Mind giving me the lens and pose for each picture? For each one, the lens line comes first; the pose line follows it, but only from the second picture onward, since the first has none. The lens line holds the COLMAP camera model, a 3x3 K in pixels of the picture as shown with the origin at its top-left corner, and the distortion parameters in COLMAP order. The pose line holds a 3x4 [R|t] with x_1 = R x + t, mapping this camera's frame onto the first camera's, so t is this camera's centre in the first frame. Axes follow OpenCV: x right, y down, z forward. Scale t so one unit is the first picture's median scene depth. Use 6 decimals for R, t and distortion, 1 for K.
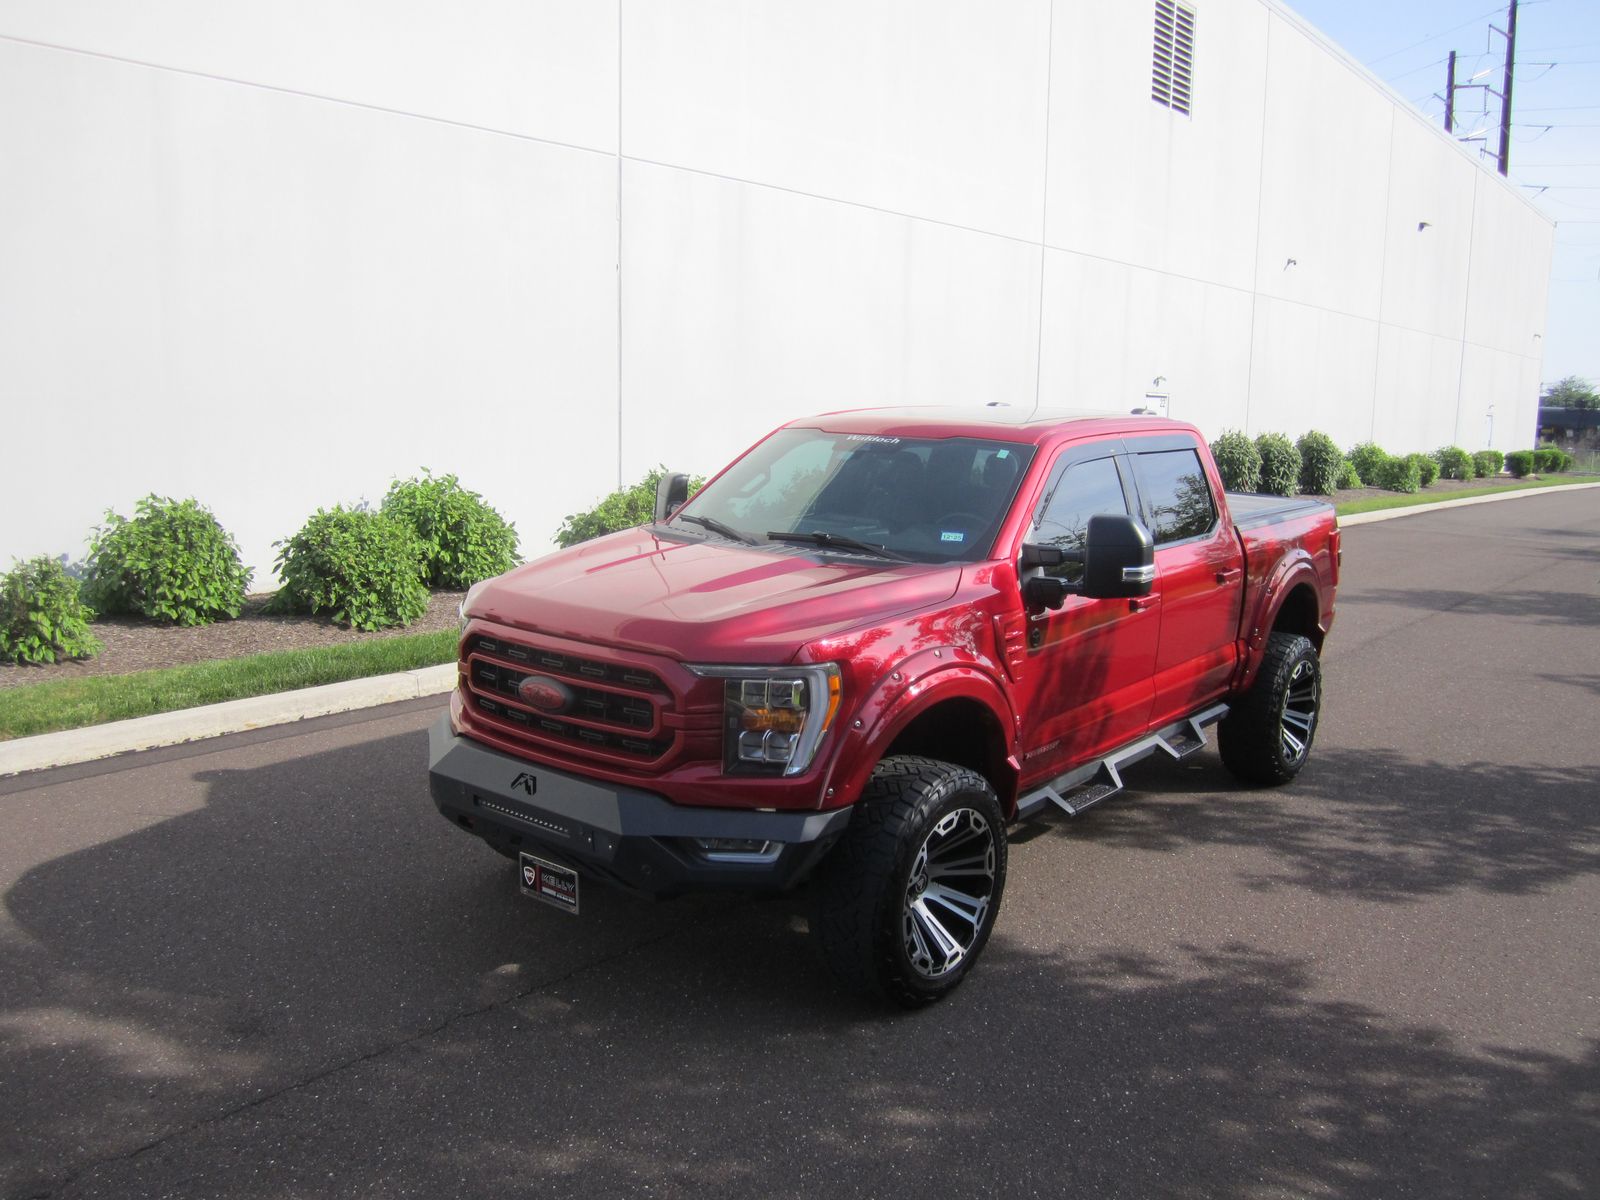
lens RADIAL K [[1321.0, 0, 806.9], [0, 1321.0, 644.9], [0, 0, 1]] dist [-0.063613, 0.024298]
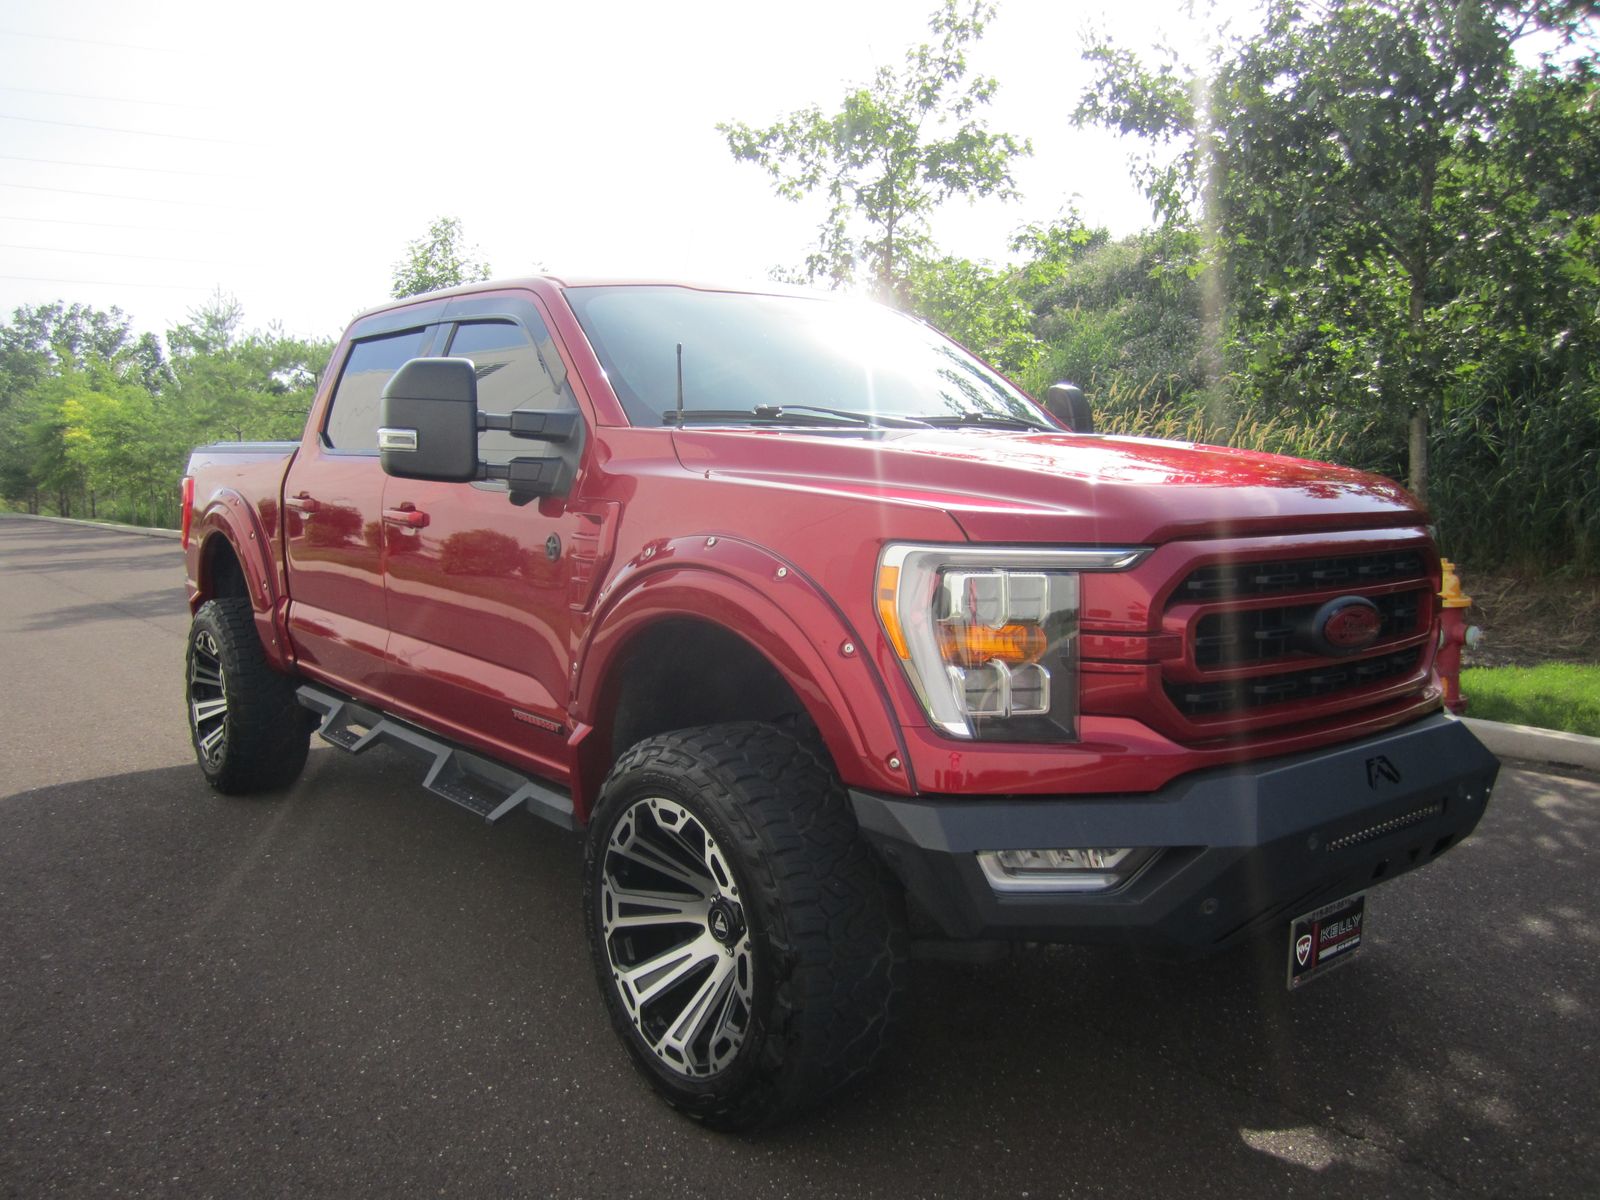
lens RADIAL K [[1321.0, 0, 785.1], [0, 1321.0, 623.8], [0, 0, 1]] dist [-0.063613, 0.024298]
pose [[0.233781, -0.151399, 0.960430, -0.623753], [0.204438, 0.973374, 0.103676, -0.058644], [-0.950553, 0.172111, 0.258508, 0.808089]]
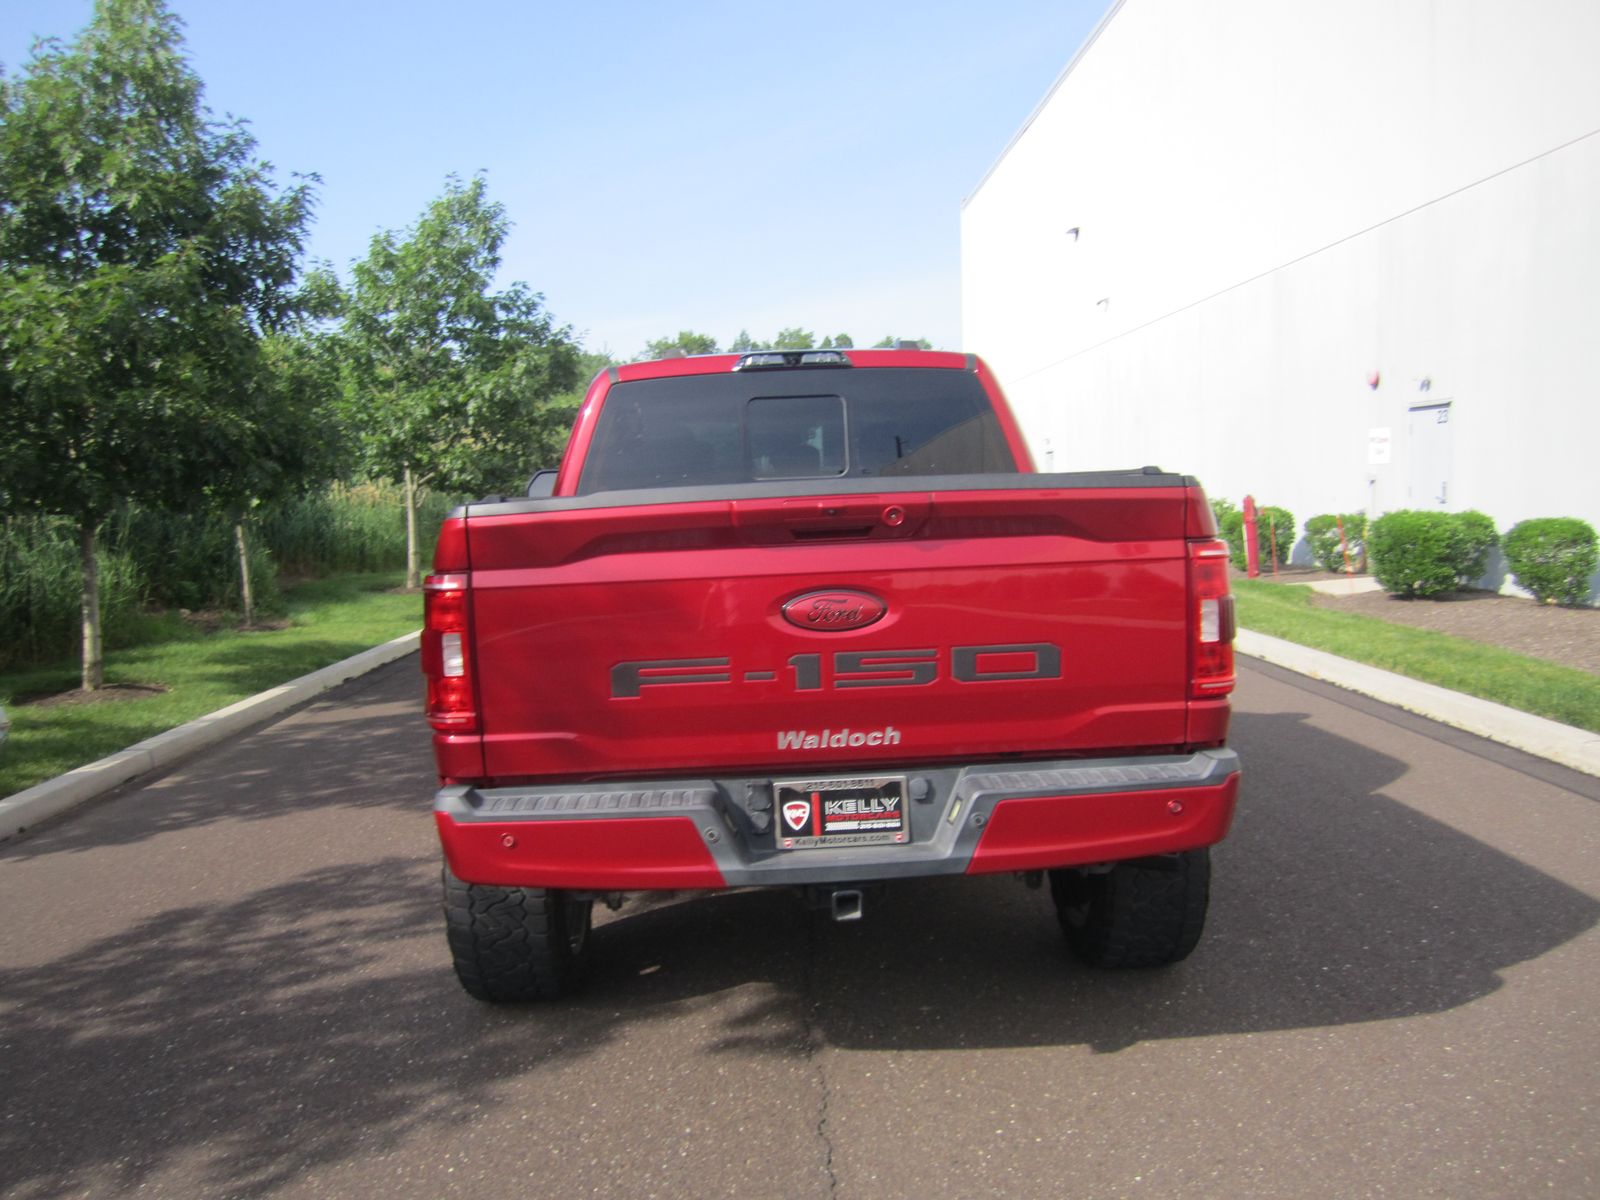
lens RADIAL K [[1321.0, 0, 784.1], [0, 1321.0, 604.6], [0, 0, 1]] dist [-0.063613, 0.024298]
pose [[-0.765674, 0.047241, -0.641491, 0.767232], [-0.110149, 0.972938, 0.203122, -0.225546], [0.633727, 0.226185, -0.739750, 1.824117]]
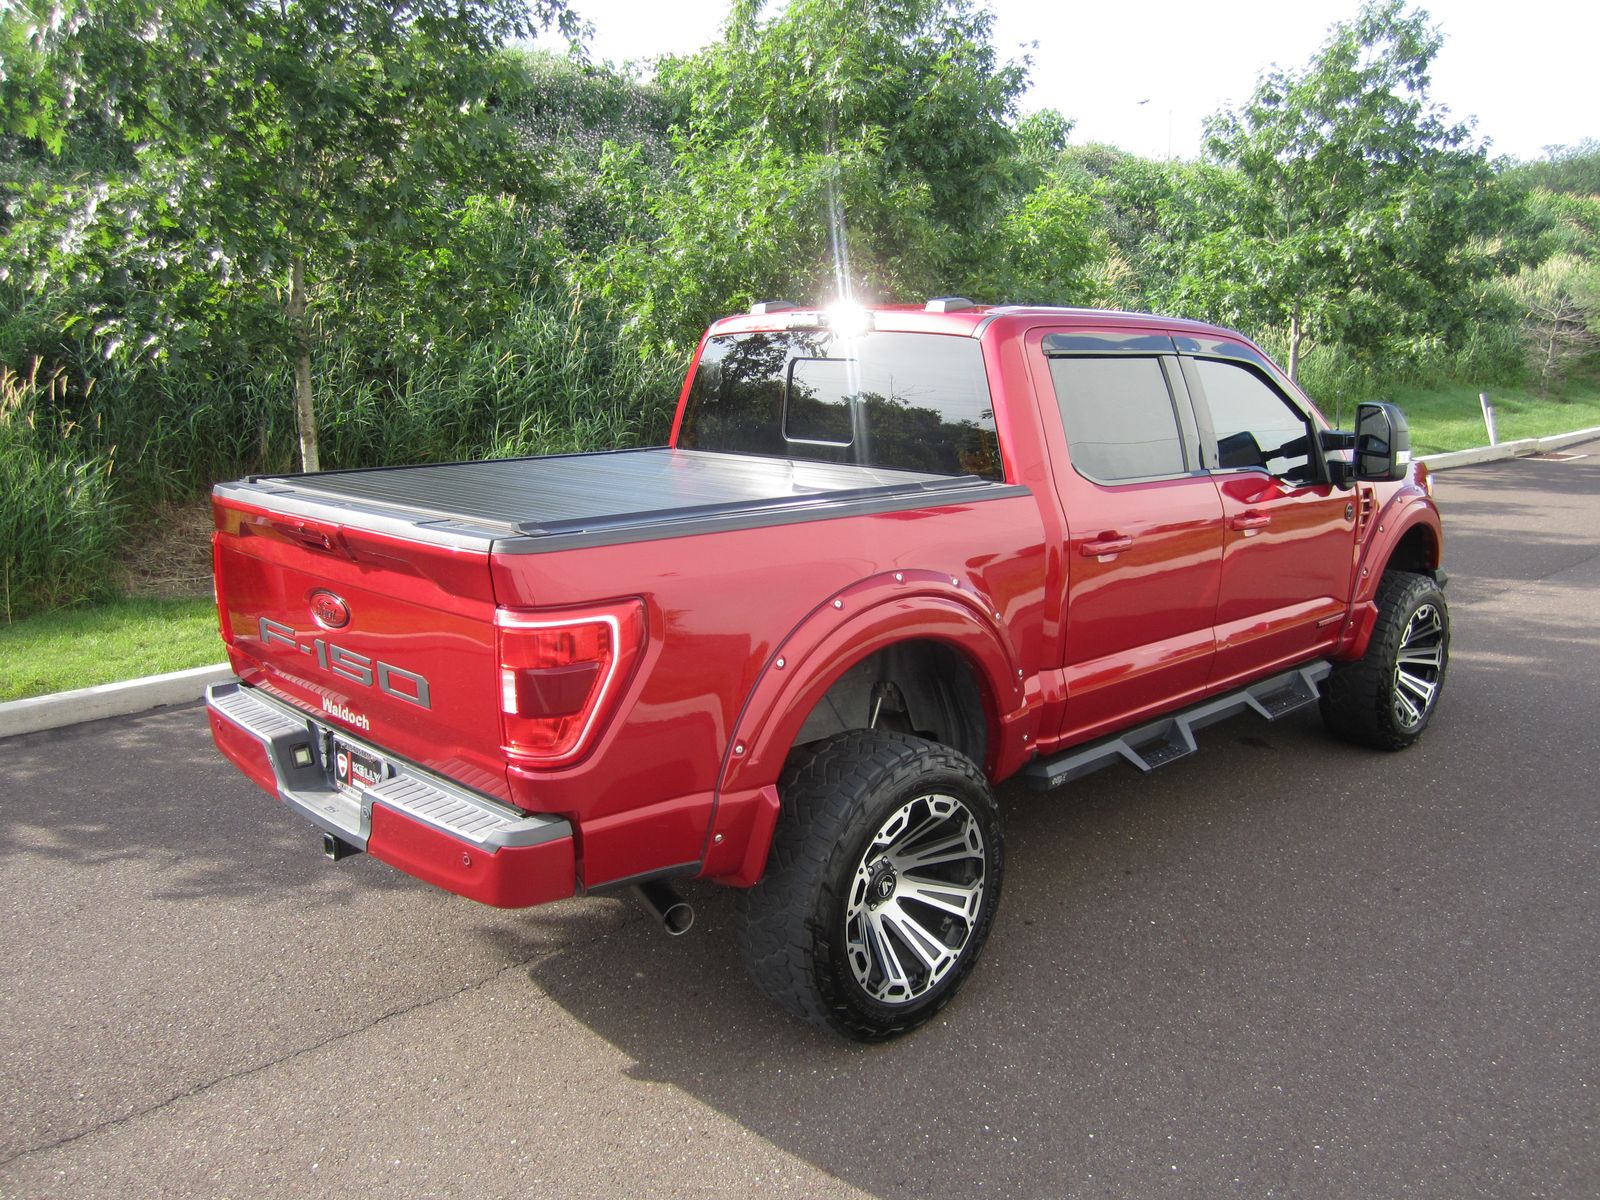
lens RADIAL K [[1321.0, 0, 803.0], [0, 1321.0, 616.8], [0, 0, 1]] dist [-0.063613, 0.024298]
pose [[-0.992150, -0.063393, 0.107793, 0.164911], [-0.014809, 0.915481, 0.402088, -0.359481], [-0.124172, 0.397335, -0.909234, 1.976862]]
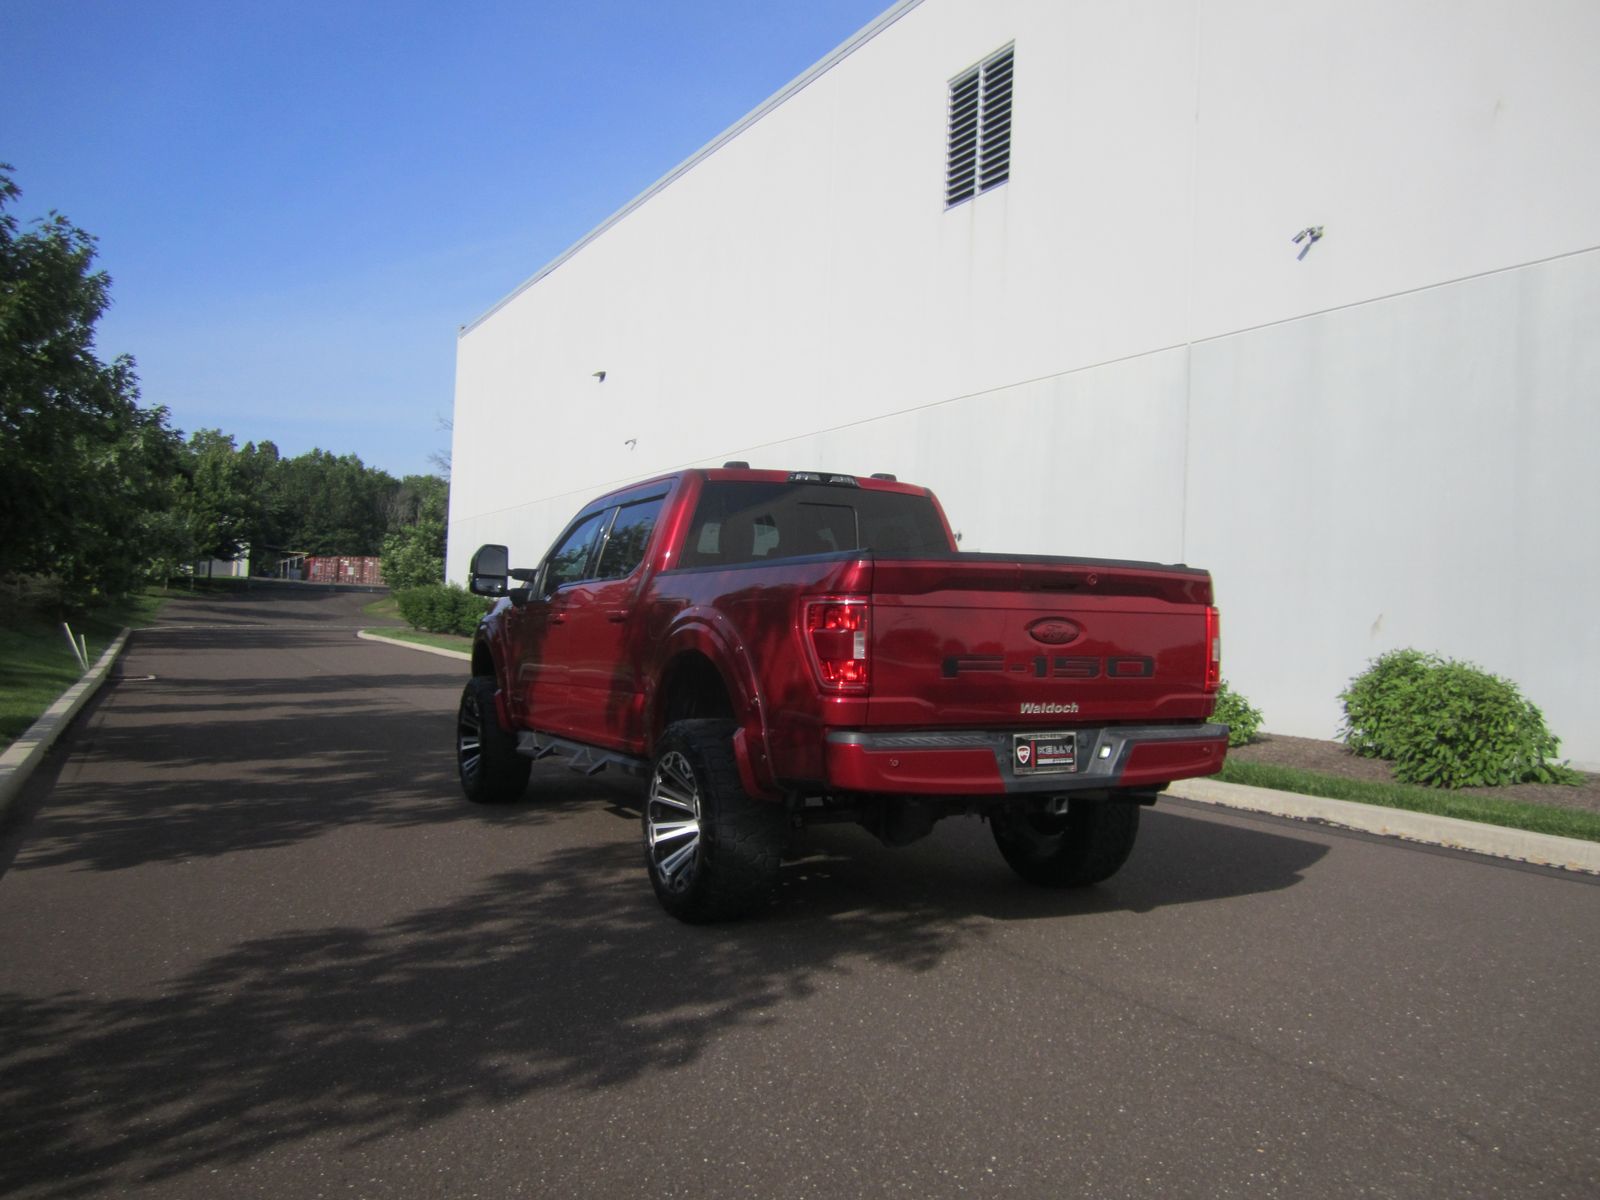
lens RADIAL K [[1321.0, 0, 793.5], [0, 1321.0, 630.7], [0, 0, 1]] dist [-0.063613, 0.024298]
pose [[-0.411987, -0.039170, -0.910347, 1.276118], [-0.210110, 0.976236, 0.053082, -0.135796], [0.886634, 0.213143, -0.410427, 1.669869]]
